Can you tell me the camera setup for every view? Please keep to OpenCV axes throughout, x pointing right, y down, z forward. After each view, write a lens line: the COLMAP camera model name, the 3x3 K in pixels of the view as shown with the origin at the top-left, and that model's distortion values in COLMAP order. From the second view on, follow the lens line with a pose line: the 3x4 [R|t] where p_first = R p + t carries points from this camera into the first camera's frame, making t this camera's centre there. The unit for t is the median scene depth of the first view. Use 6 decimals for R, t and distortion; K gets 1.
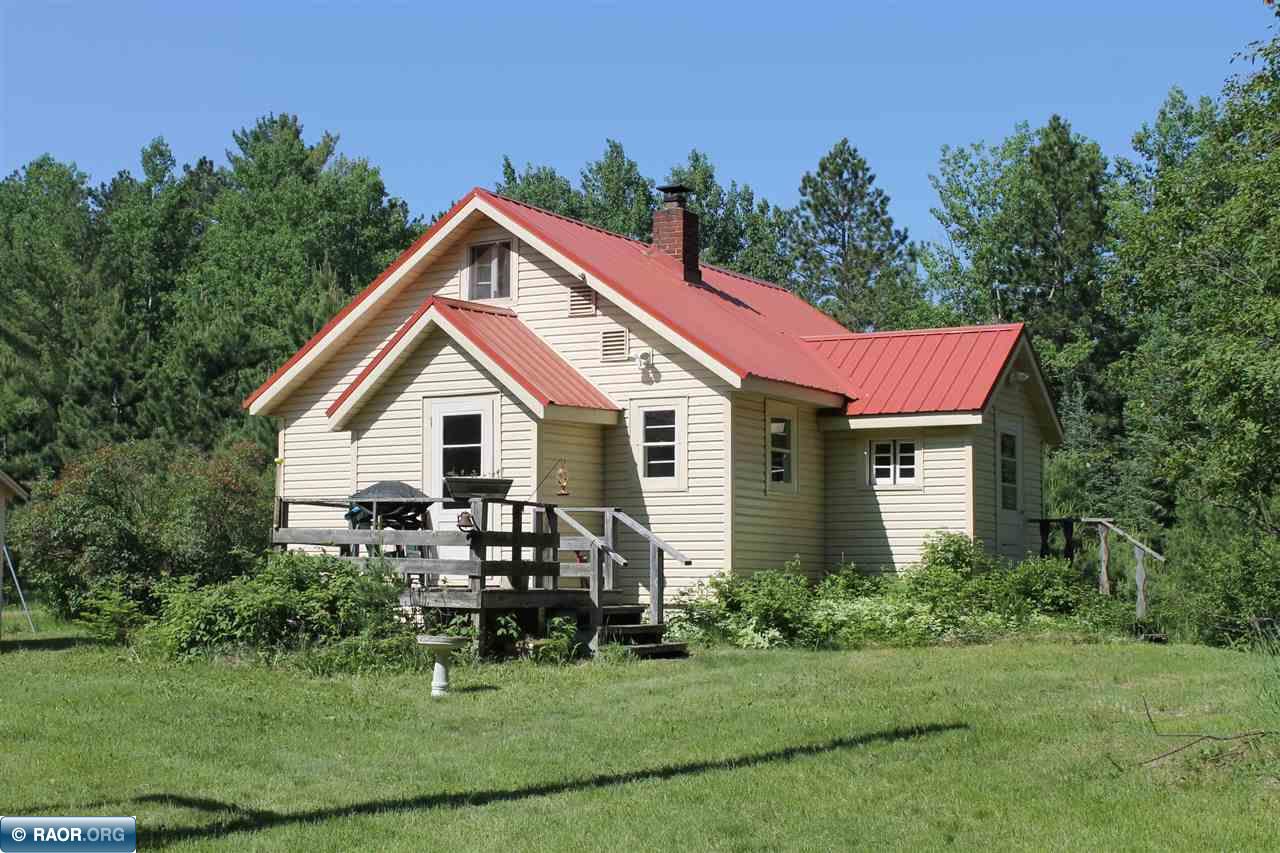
lens RADIAL K [[1933.9, 0, 640.0], [0, 1933.9, 426.5], [0, 0, 1]] dist [-0.016468, 0.004327]
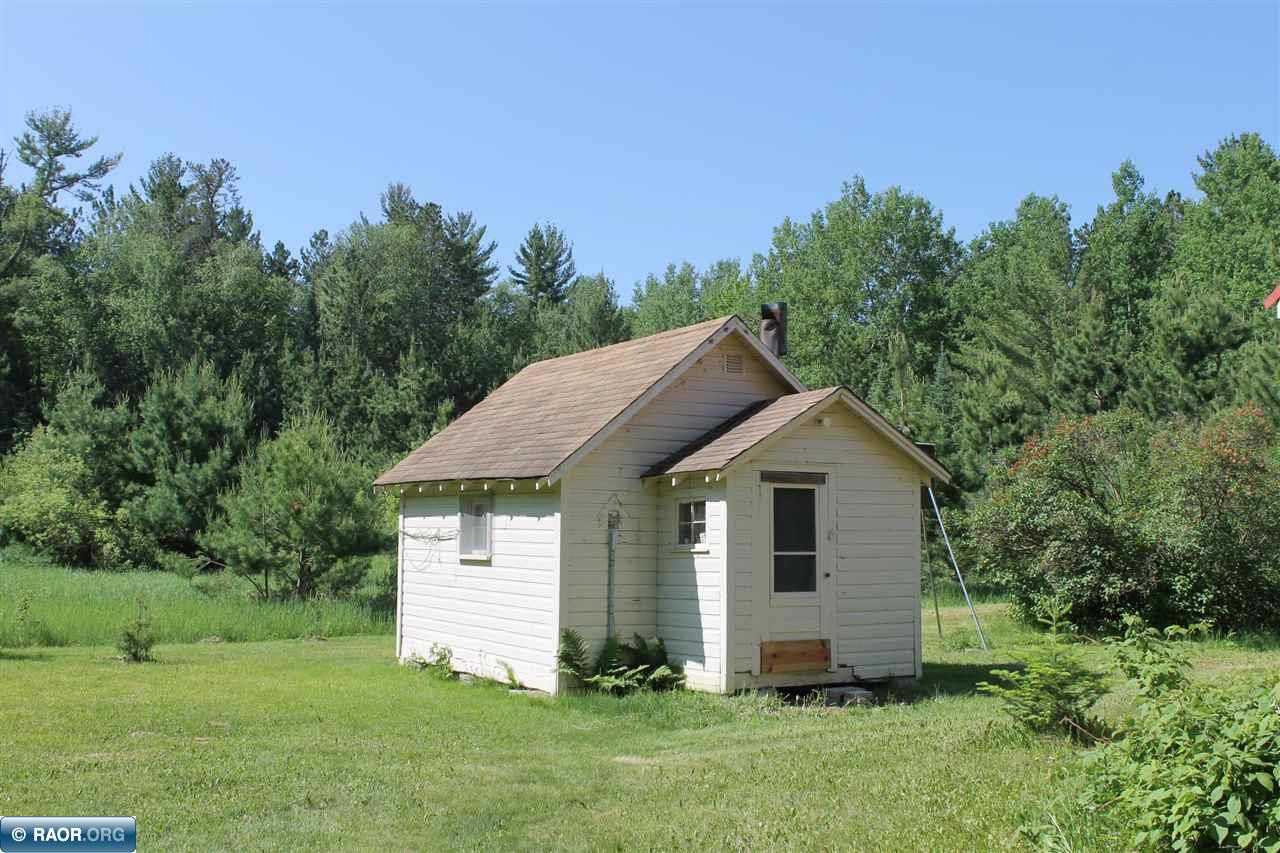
lens RADIAL K [[1423.9, 0, 640.0], [0, 1423.9, 426.5], [0, 0, 1]] dist [-0.111025, 0.158986]
pose [[0.829227, -0.049880, -0.556682, -0.056716], [0.043883, 0.998745, -0.024122, 0.012175], [0.557187, -0.004426, 0.830376, 0.241692]]
